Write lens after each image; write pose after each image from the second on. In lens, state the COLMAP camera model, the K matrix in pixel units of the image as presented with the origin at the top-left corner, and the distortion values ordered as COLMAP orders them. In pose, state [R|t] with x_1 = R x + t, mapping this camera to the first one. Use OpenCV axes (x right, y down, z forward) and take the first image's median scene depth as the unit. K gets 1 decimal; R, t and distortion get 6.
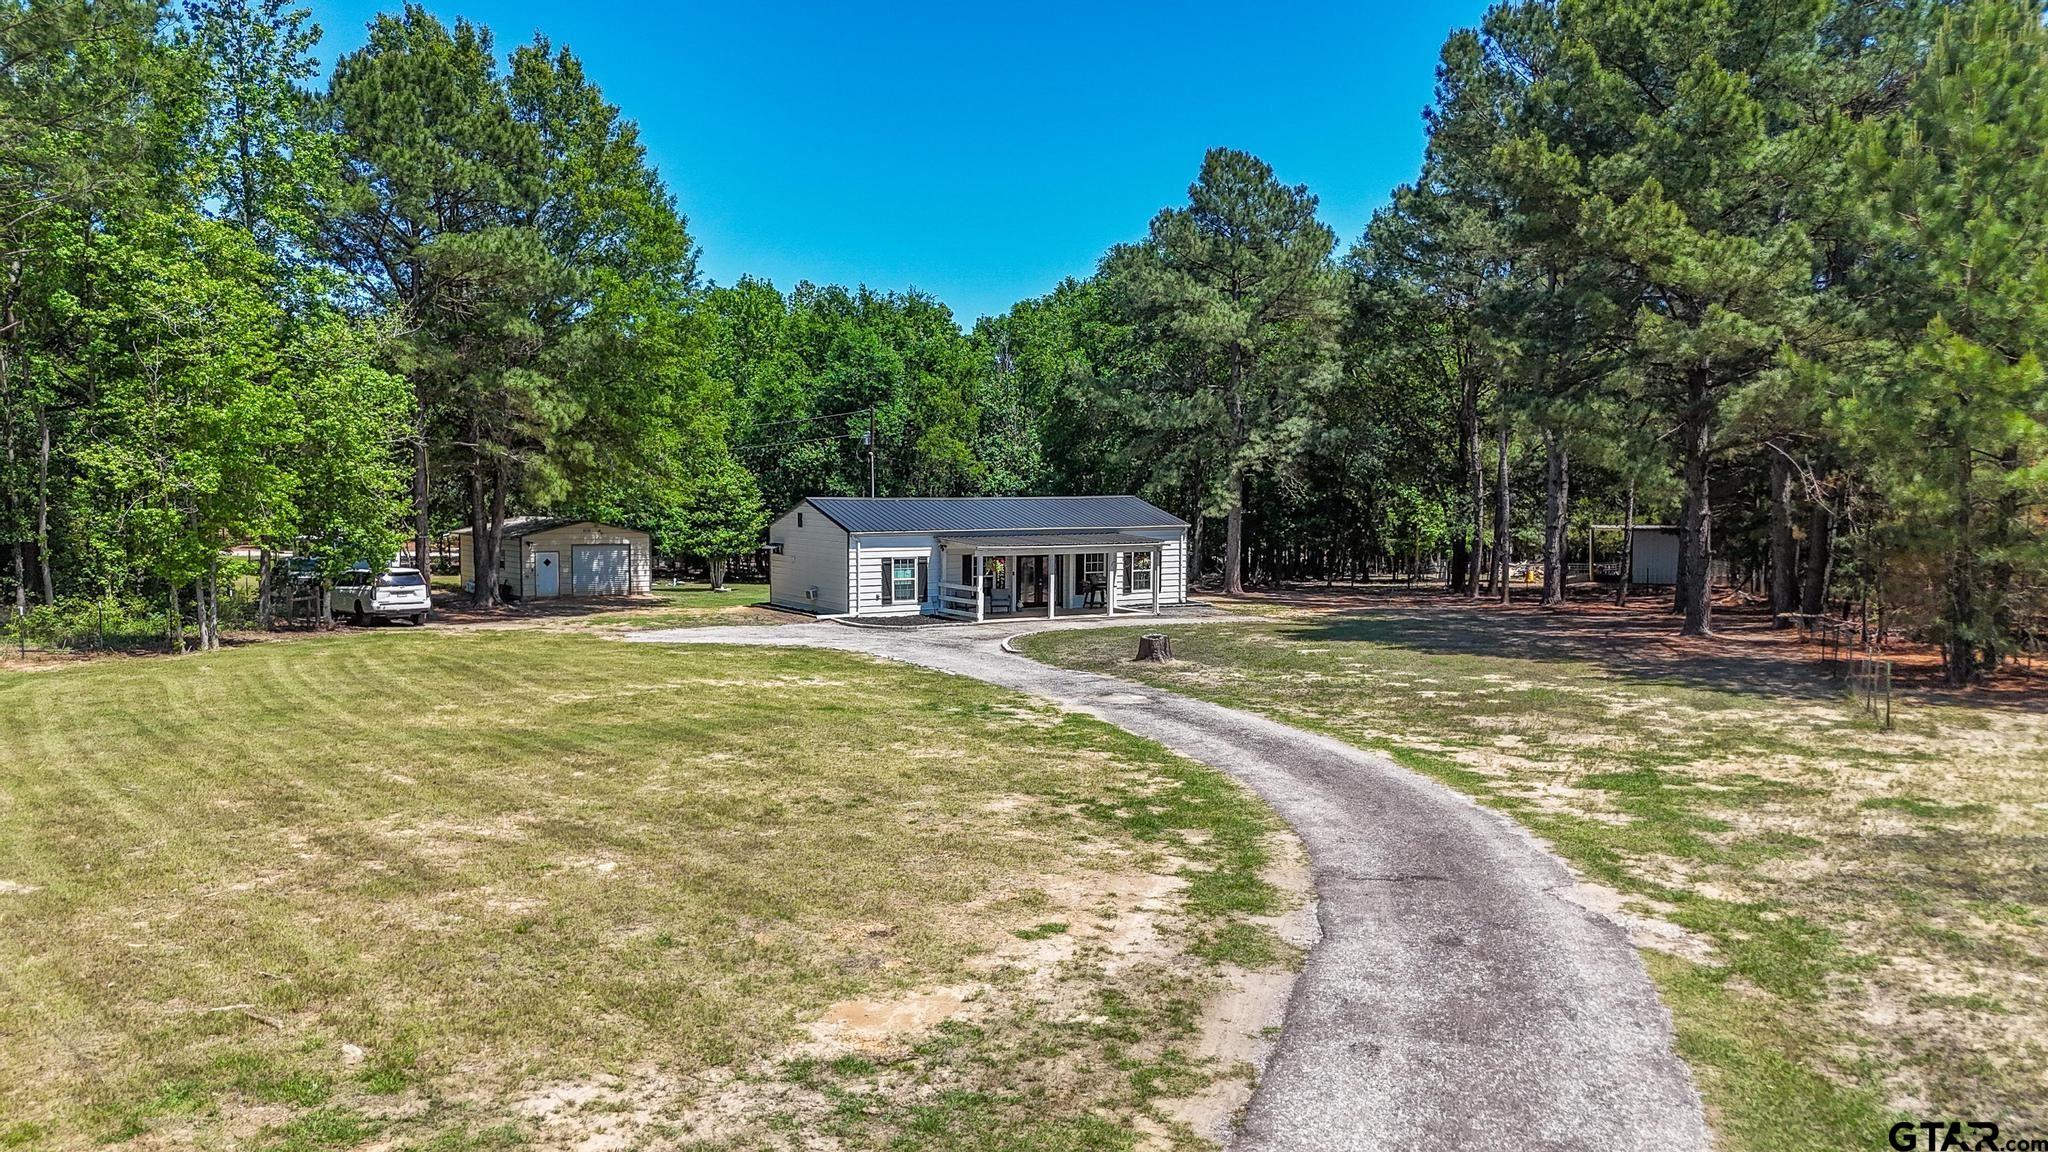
lens RADIAL K [[1525.8, 0, 1040.5], [0, 1525.8, 571.3], [0, 0, 1]] dist [0.054587, -0.031176]
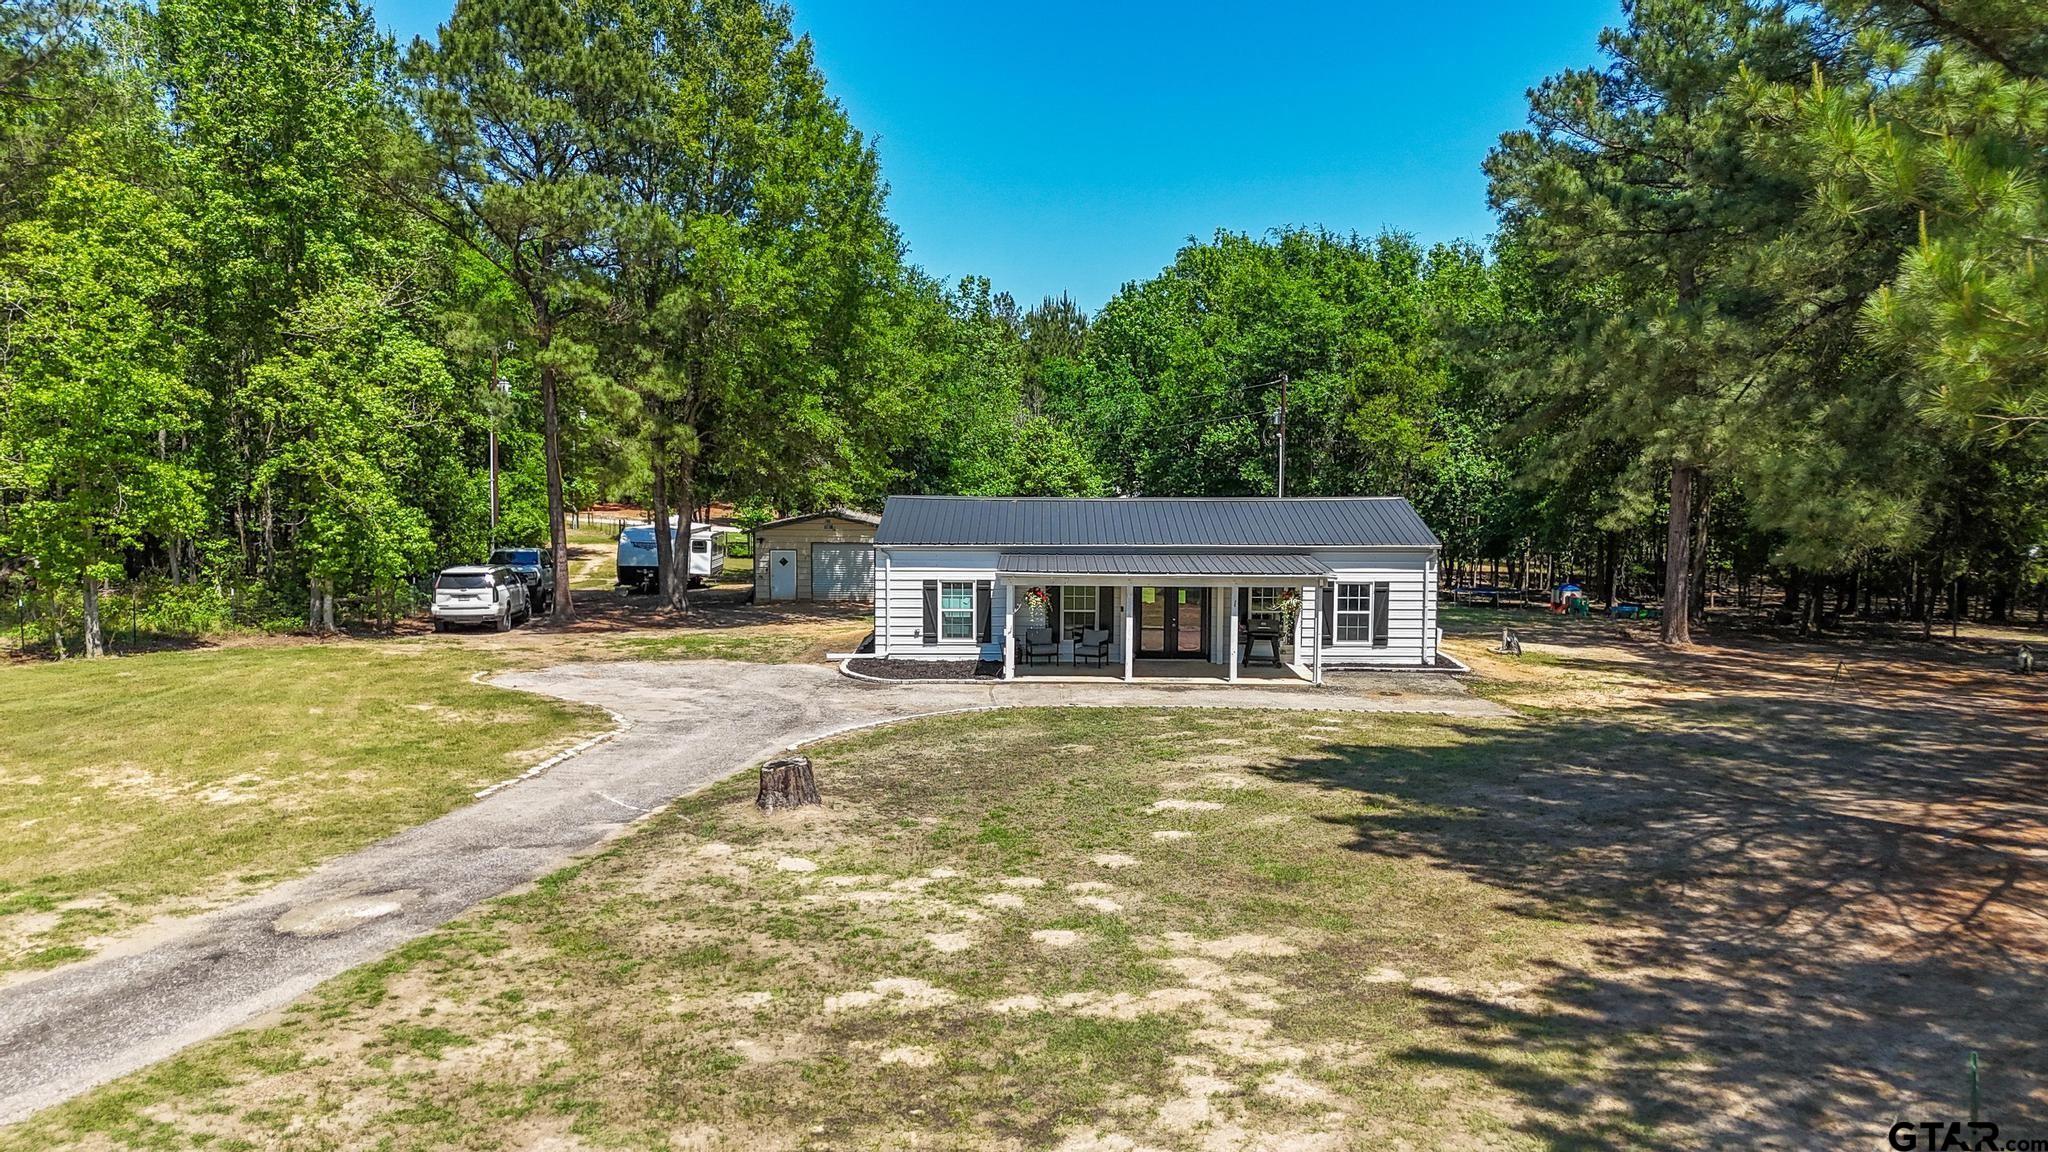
lens RADIAL K [[1525.8, 0, 1019.4], [0, 1525.8, 566.1], [0, 0, 1]] dist [0.054587, -0.031176]
pose [[0.857792, 0.039786, -0.512455, 0.287600], [-0.034740, 0.999208, 0.019426, -0.029056], [0.512822, 0.001139, 0.858494, 0.364051]]
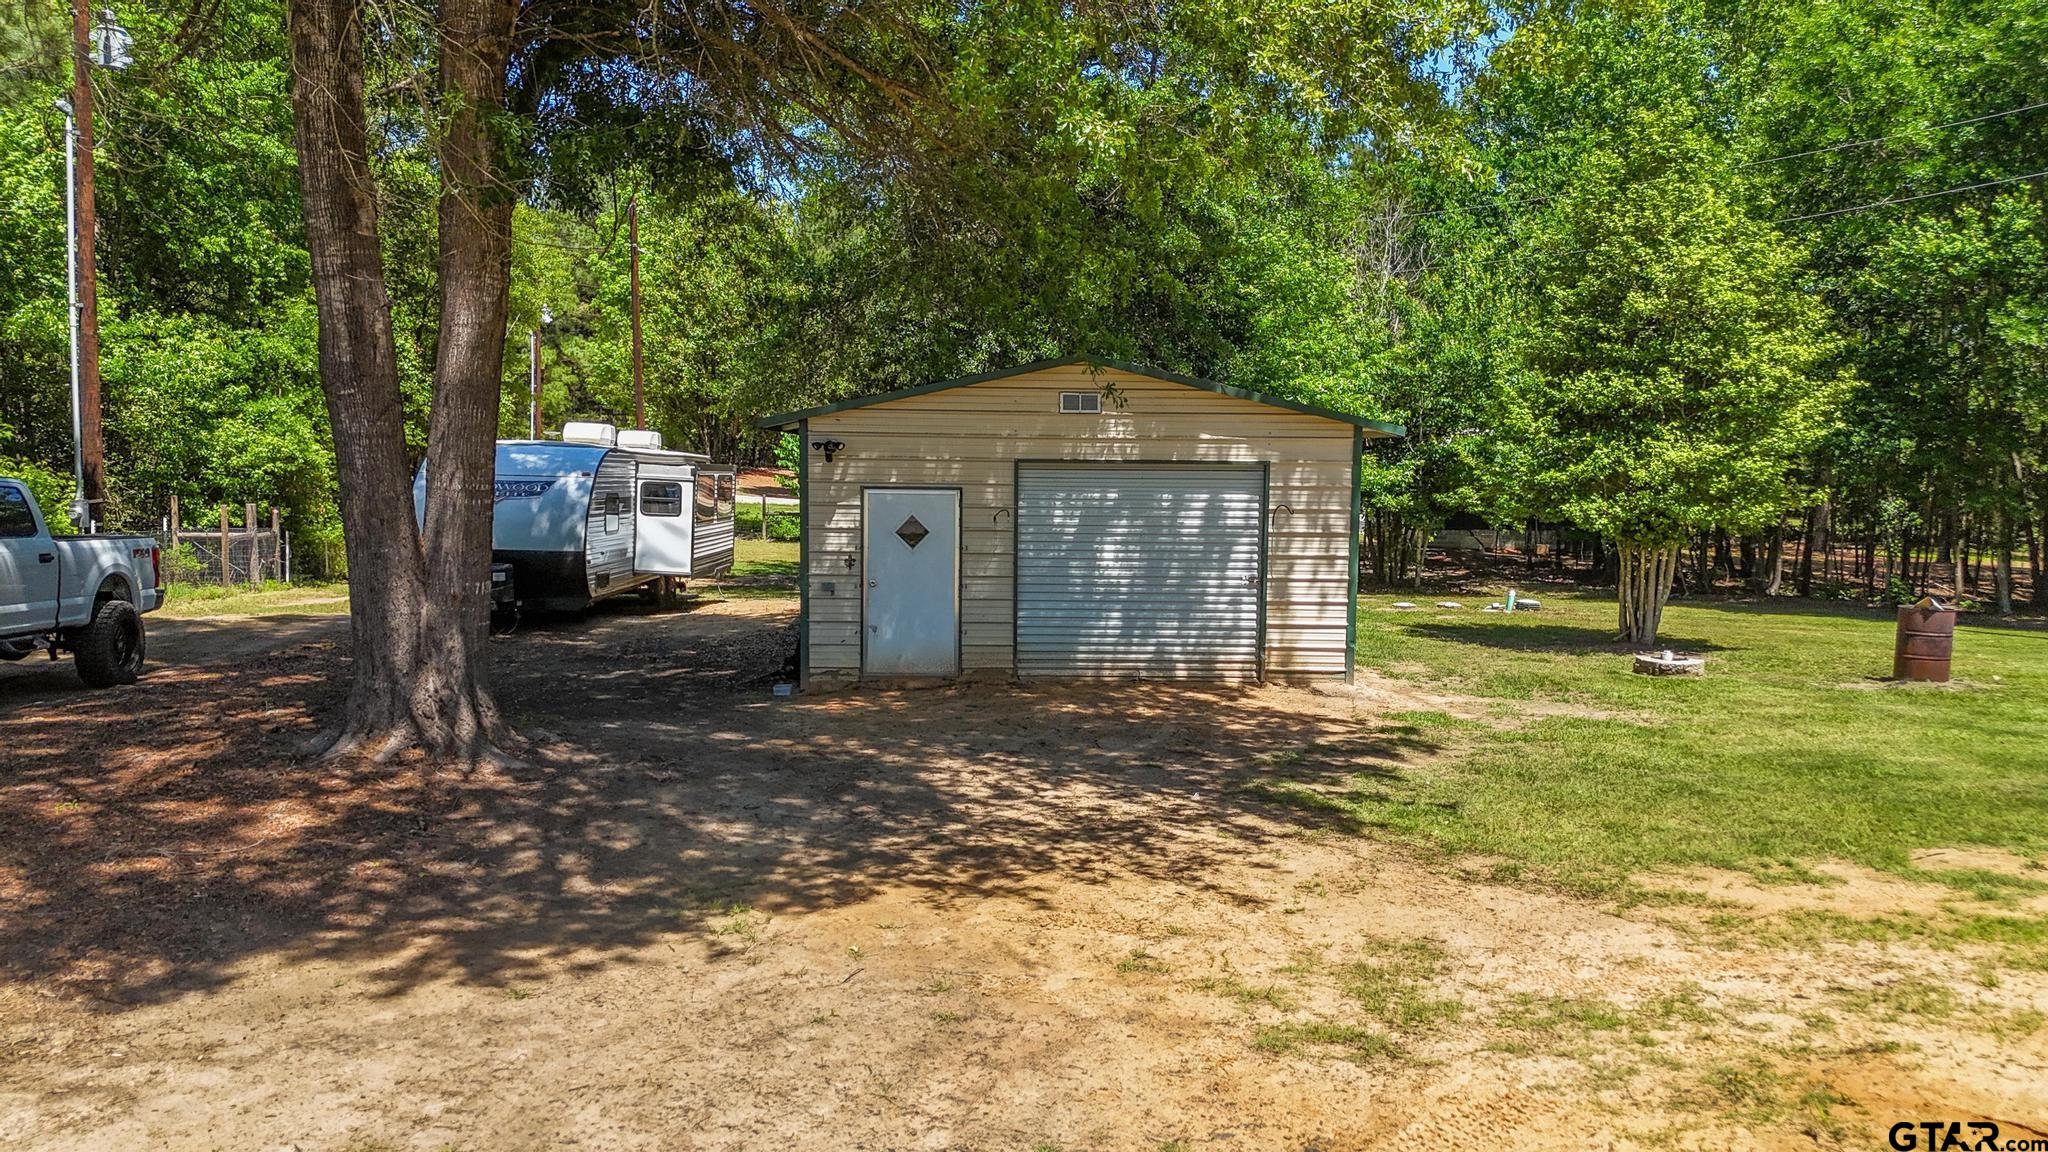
lens RADIAL K [[1525.8, 0, 1042.6], [0, 1525.8, 572.2], [0, 0, 1]] dist [0.054587, -0.031176]
pose [[0.843377, 0.046750, -0.535285, -0.206742], [-0.038001, 0.998903, 0.027367, -0.007810], [0.535977, -0.002739, 0.844228, 0.944040]]
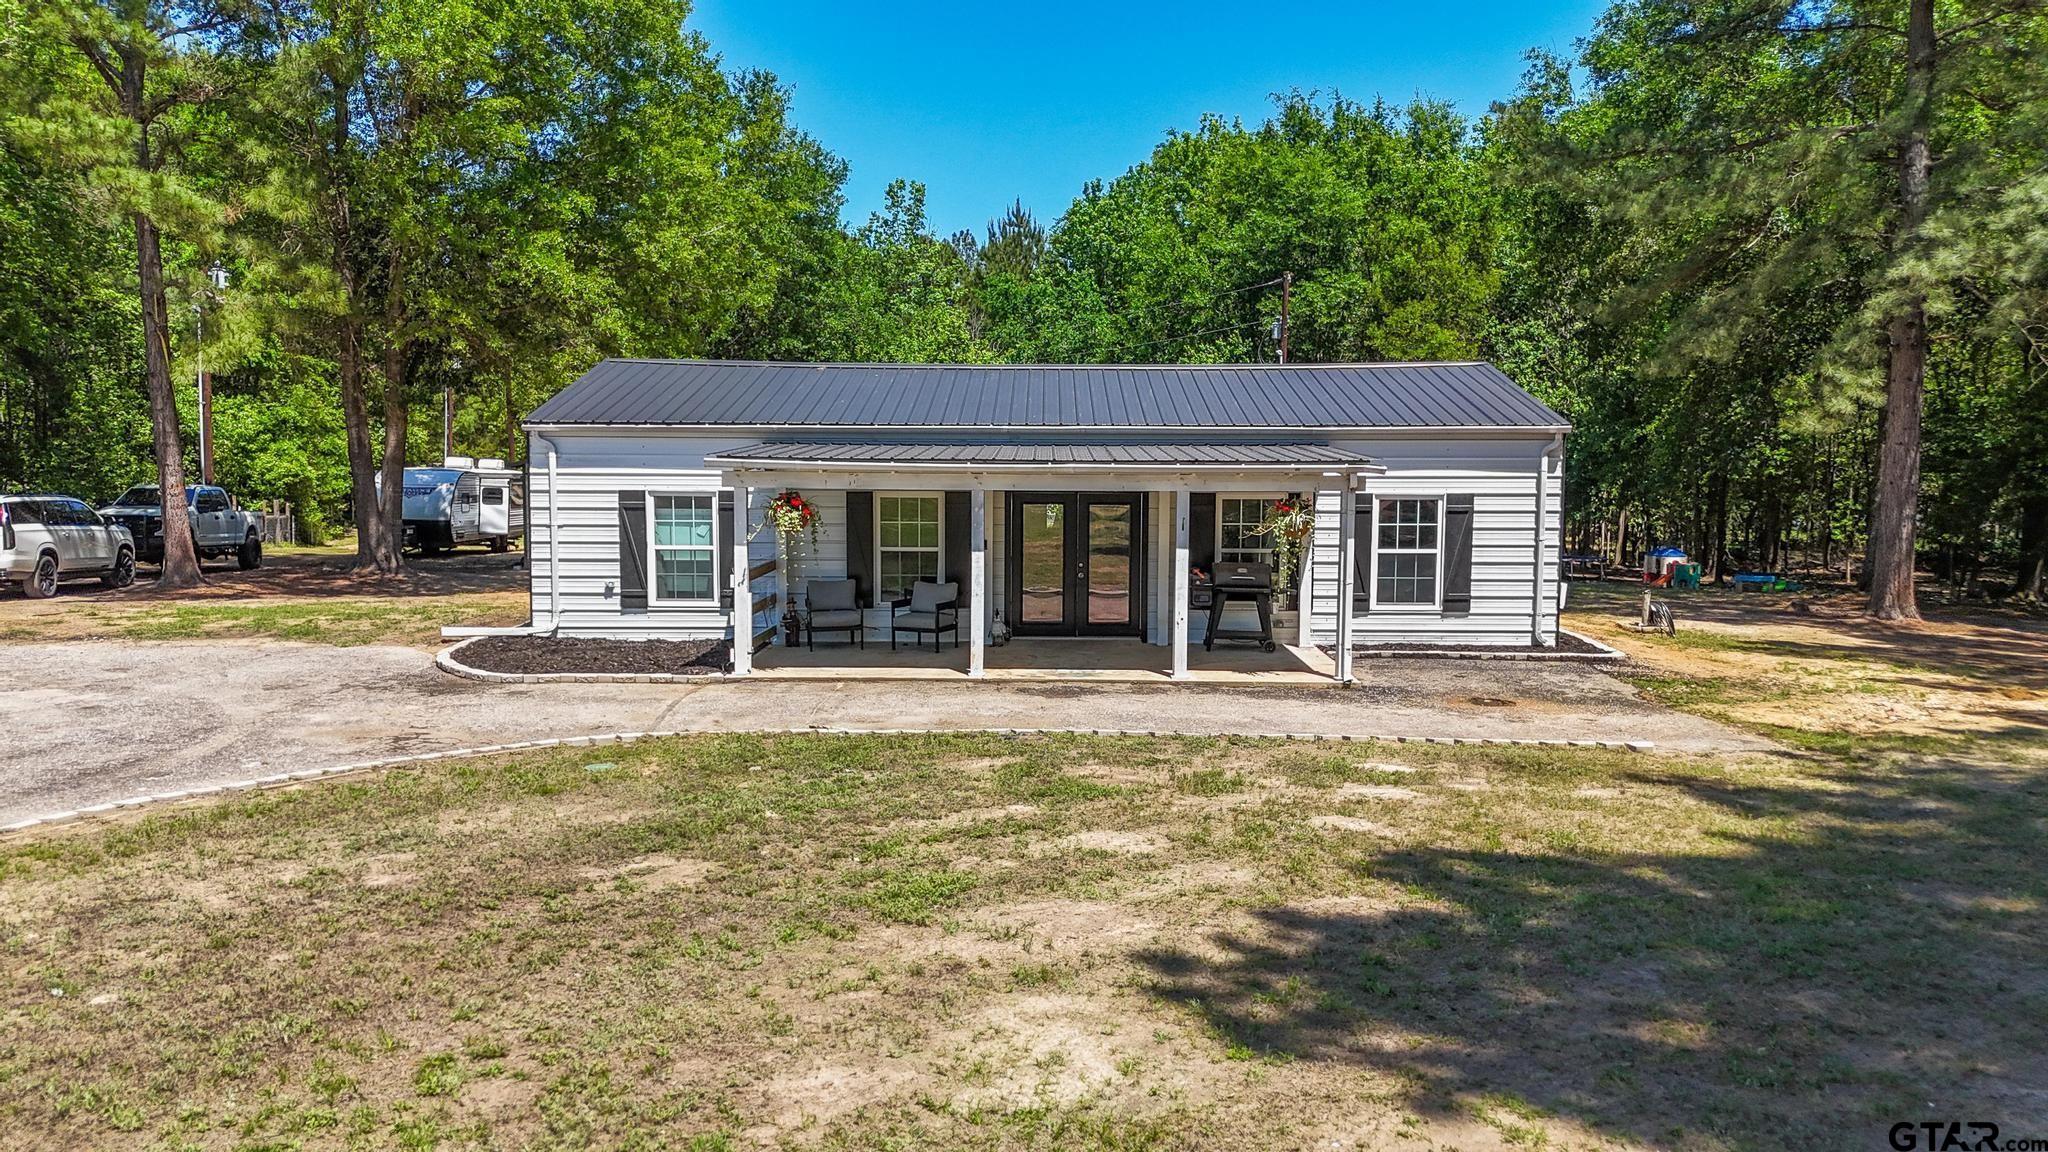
lens RADIAL K [[1525.8, 0, 1031.4], [0, 1525.8, 570.9], [0, 0, 1]] dist [0.054587, -0.031176]
pose [[0.860184, 0.042173, -0.508237, 0.178353], [-0.035286, 0.999108, 0.023185, -0.001172], [0.508762, -0.002009, 0.860905, 0.655883]]
